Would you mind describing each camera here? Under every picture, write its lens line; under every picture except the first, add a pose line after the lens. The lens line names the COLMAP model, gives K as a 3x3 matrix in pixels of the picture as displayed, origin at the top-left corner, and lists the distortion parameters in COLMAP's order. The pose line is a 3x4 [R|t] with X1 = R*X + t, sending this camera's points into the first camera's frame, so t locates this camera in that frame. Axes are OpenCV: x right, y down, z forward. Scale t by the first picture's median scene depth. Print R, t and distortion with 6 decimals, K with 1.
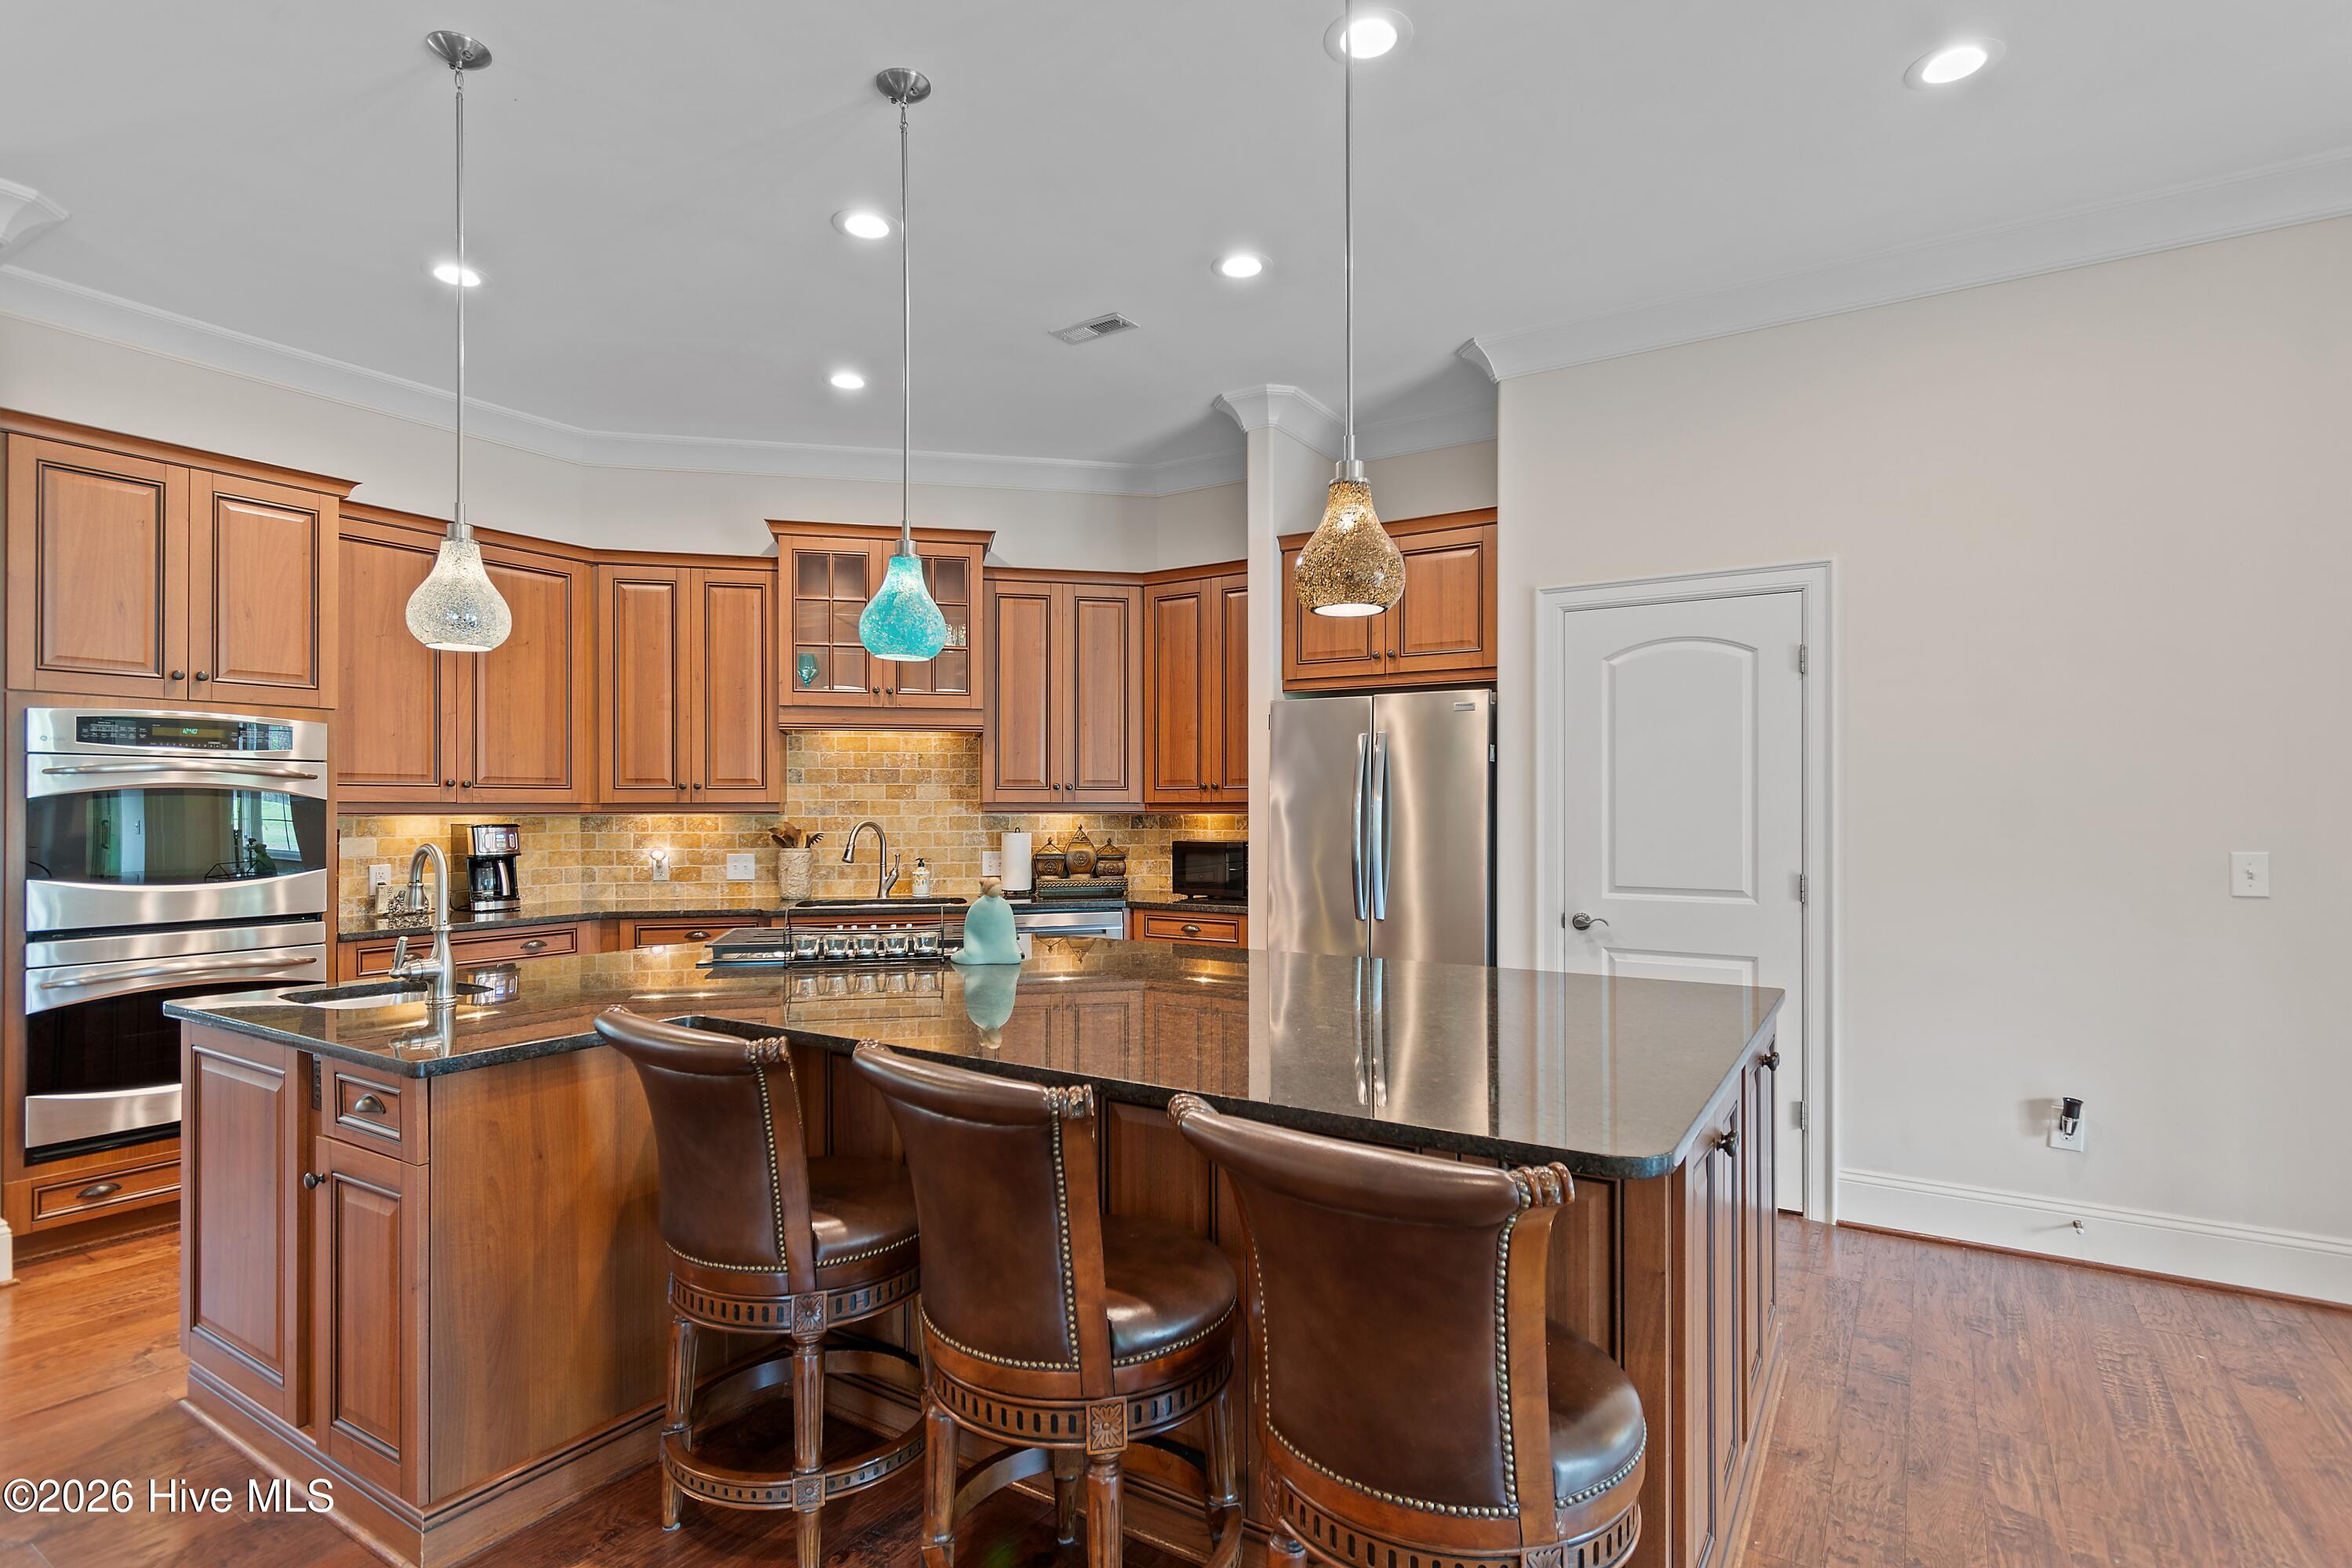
lens RADIAL K [[1161.6, 0, 1176.5], [0, 1161.6, 807.1], [0, 0, 1]] dist [0.010674, -0.007202]
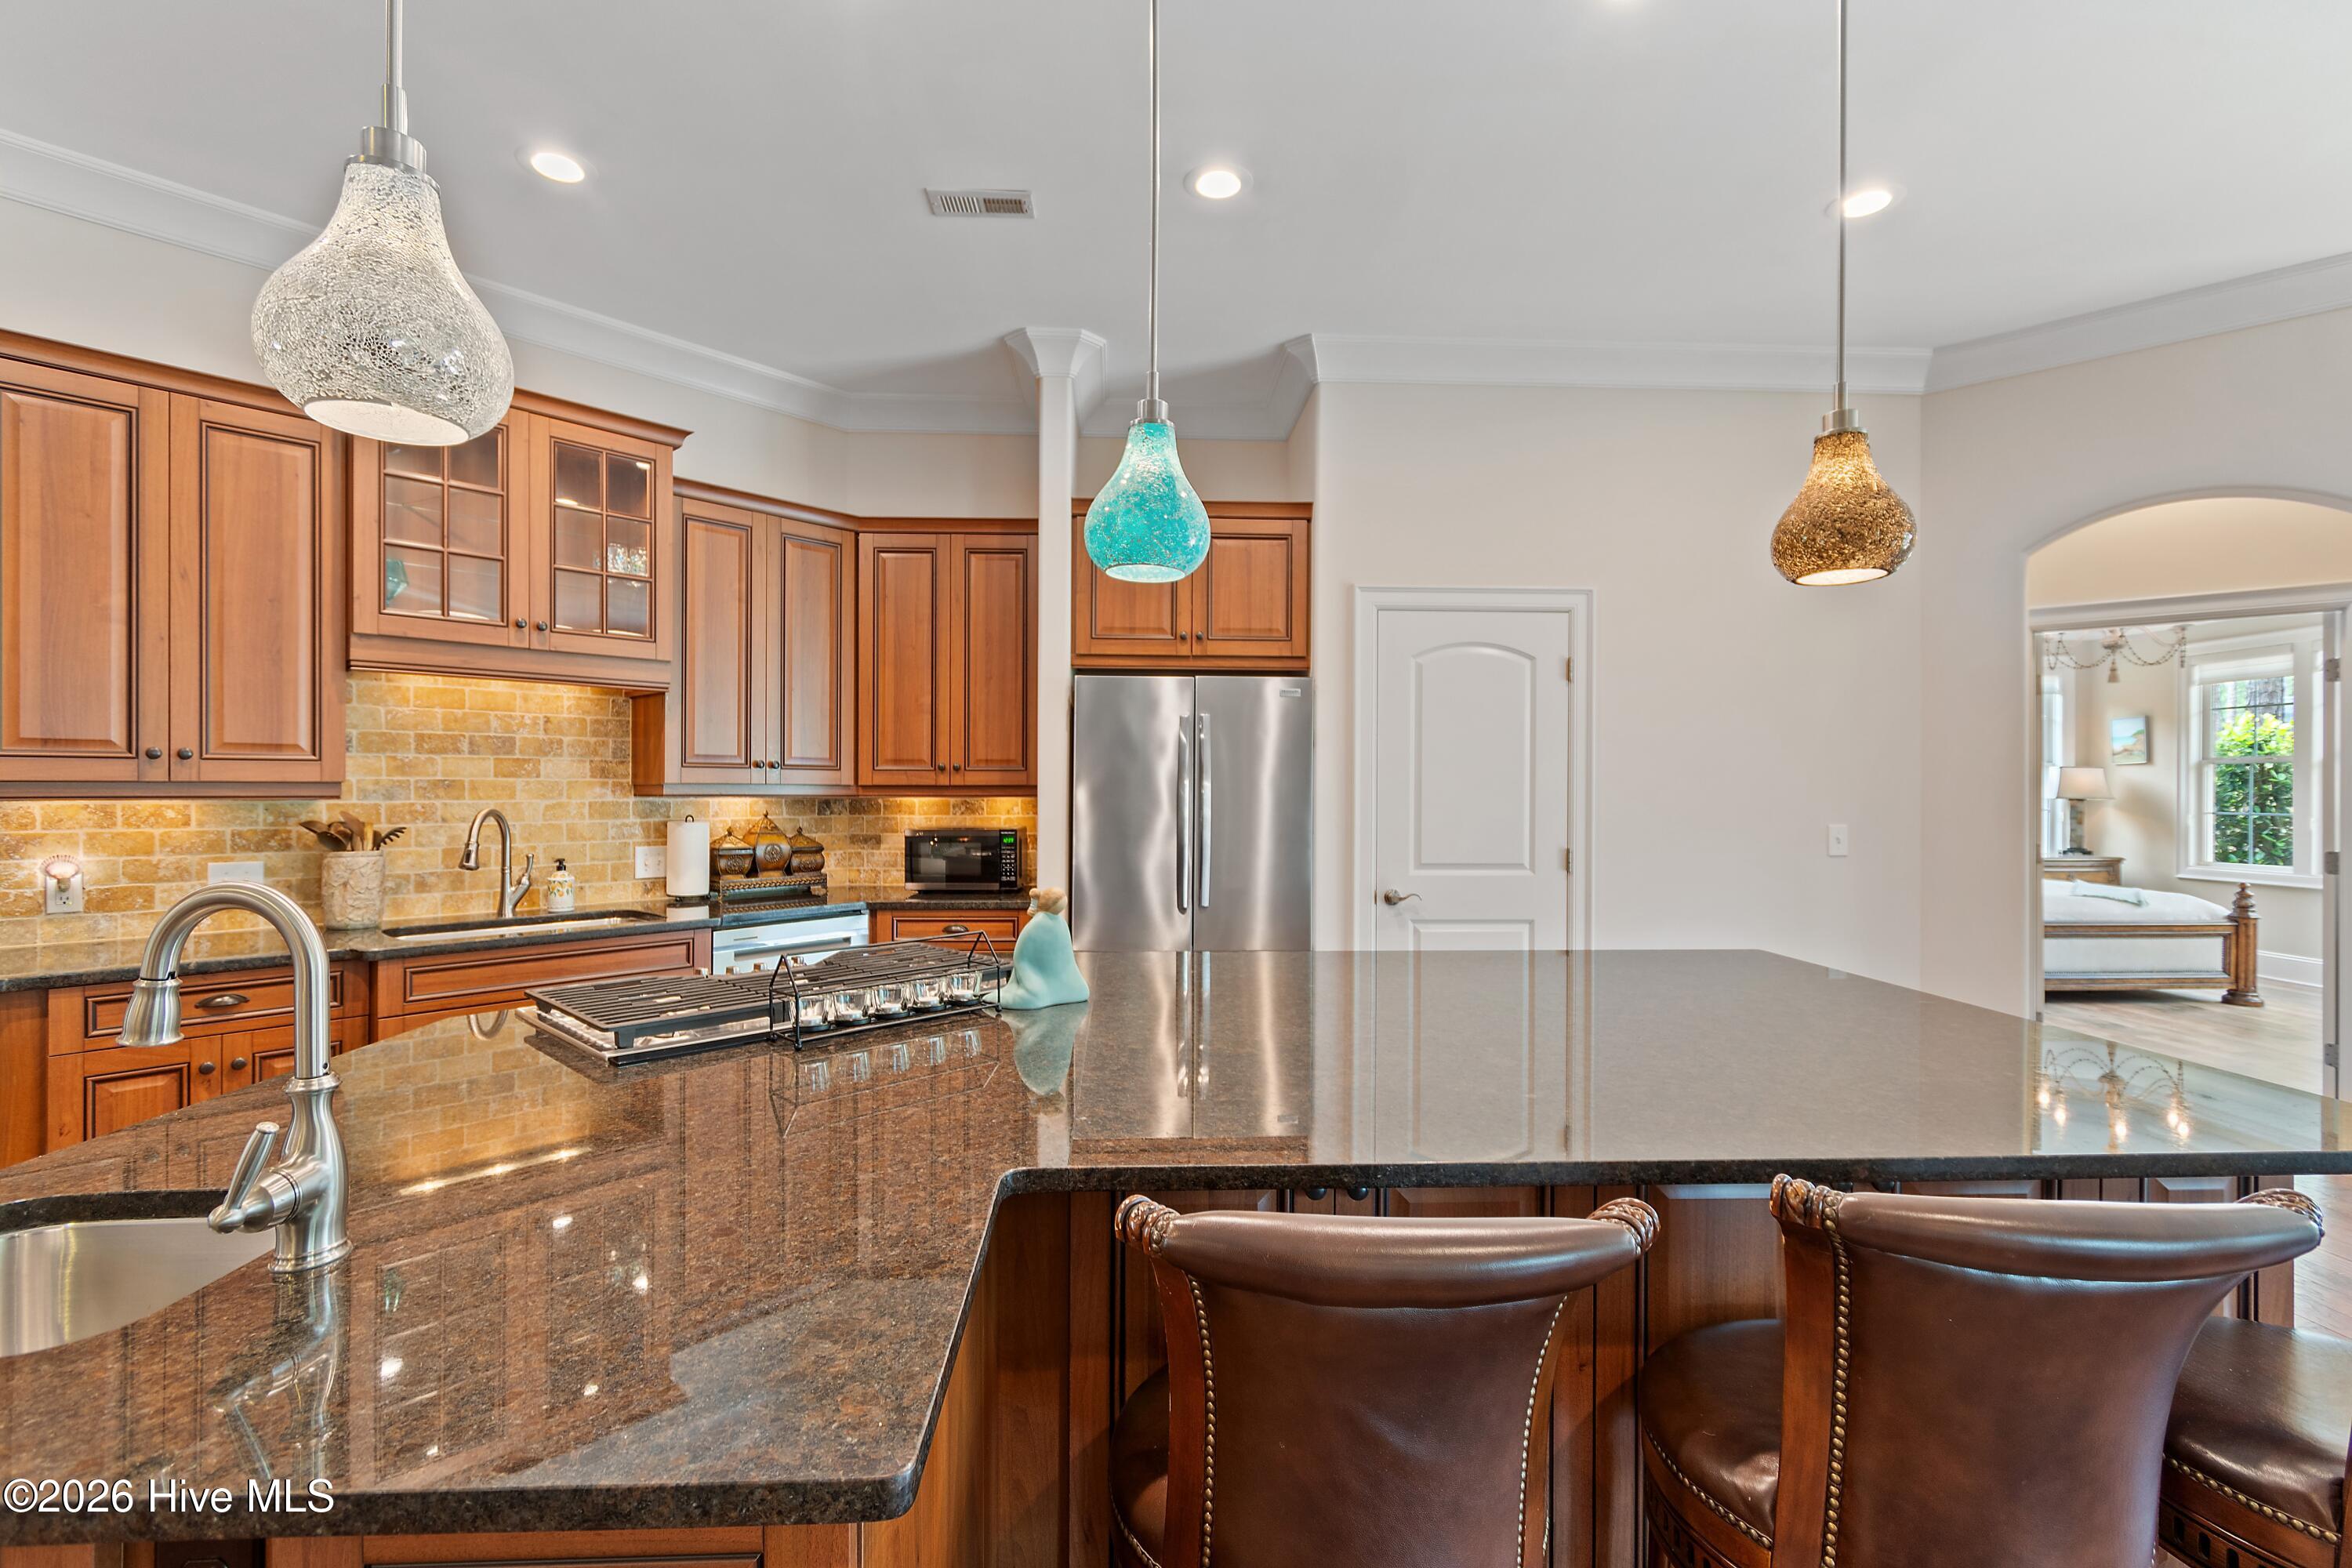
lens RADIAL K [[1035.8, 0, 1173.2], [0, 1035.8, 790.8], [0, 0, 1]] dist [0.004233, -0.001214]
pose [[0.819440, 0.001884, 0.573162, -0.314305], [-0.003877, 0.999990, 0.002255, -0.002116], [-0.573152, -0.004070, 0.819439, 0.273825]]
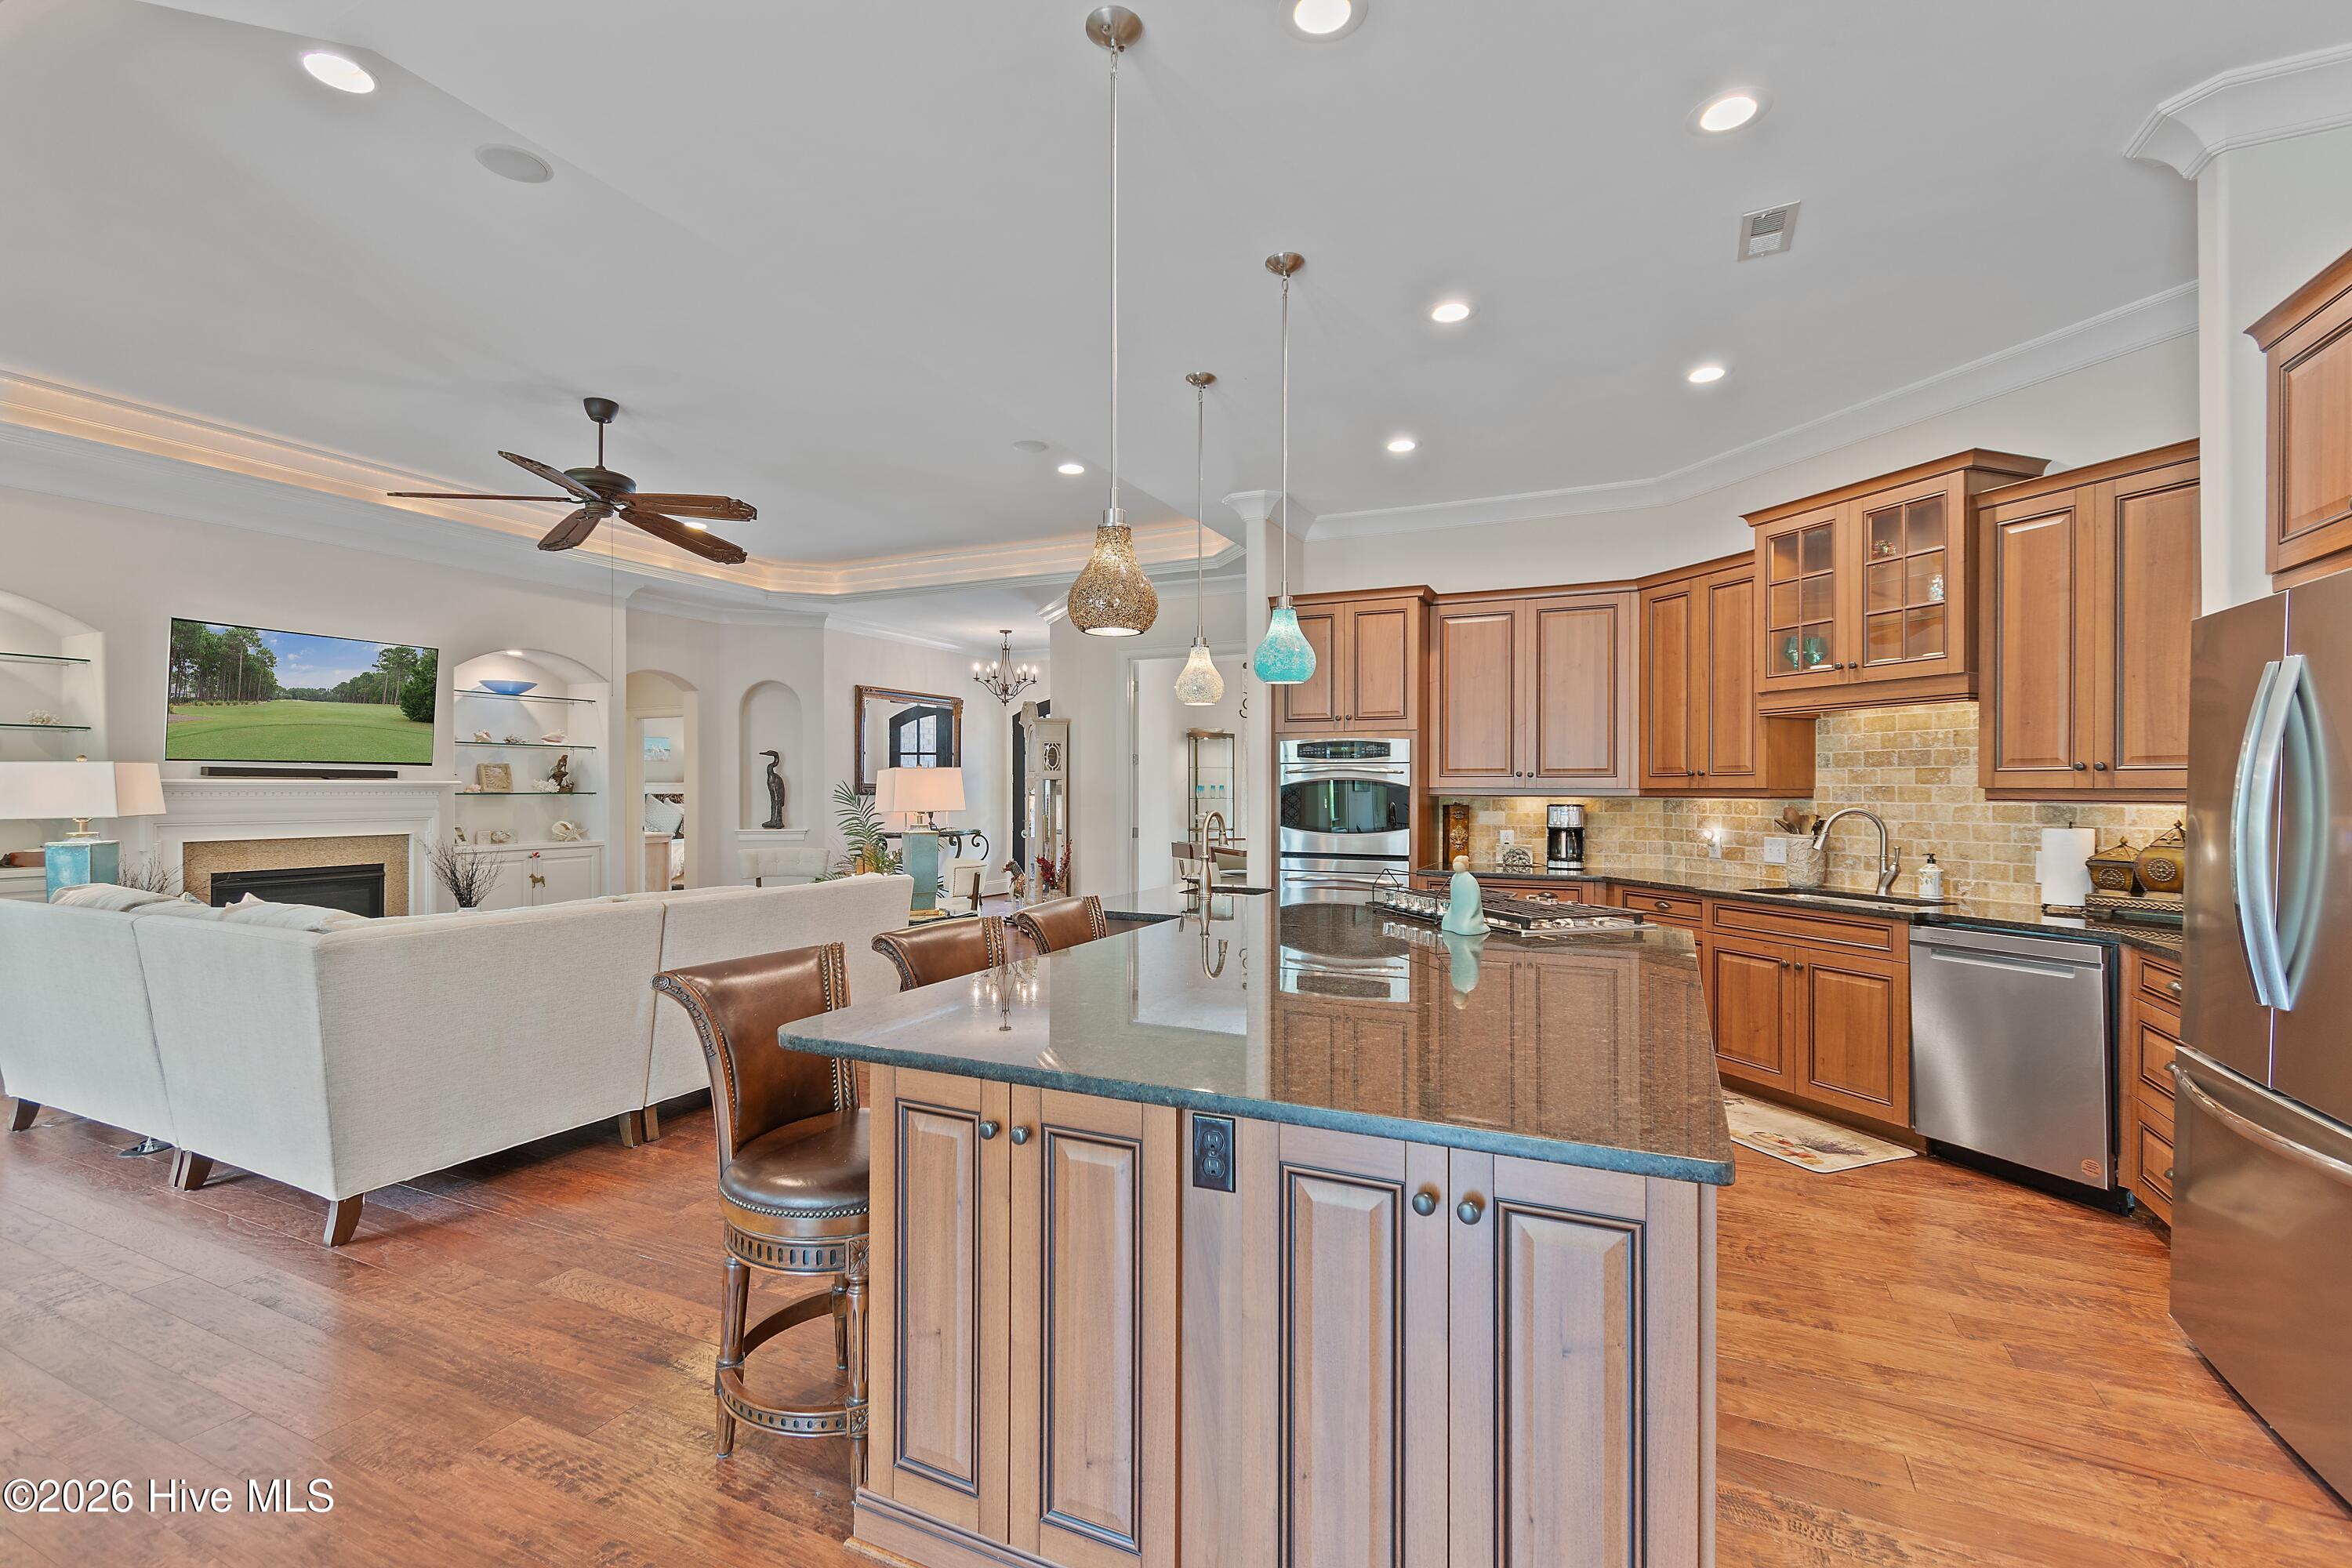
lens RADIAL K [[1035.8, 0, 1173.2], [0, 1035.8, 790.8], [0, 0, 1]] dist [0.004233, -0.001214]
pose [[0.123316, 0.003599, -0.992361, 0.528426], [-0.003474, 0.999989, 0.003195, -0.002769], [0.992361, 0.003054, 0.123327, 0.398987]]
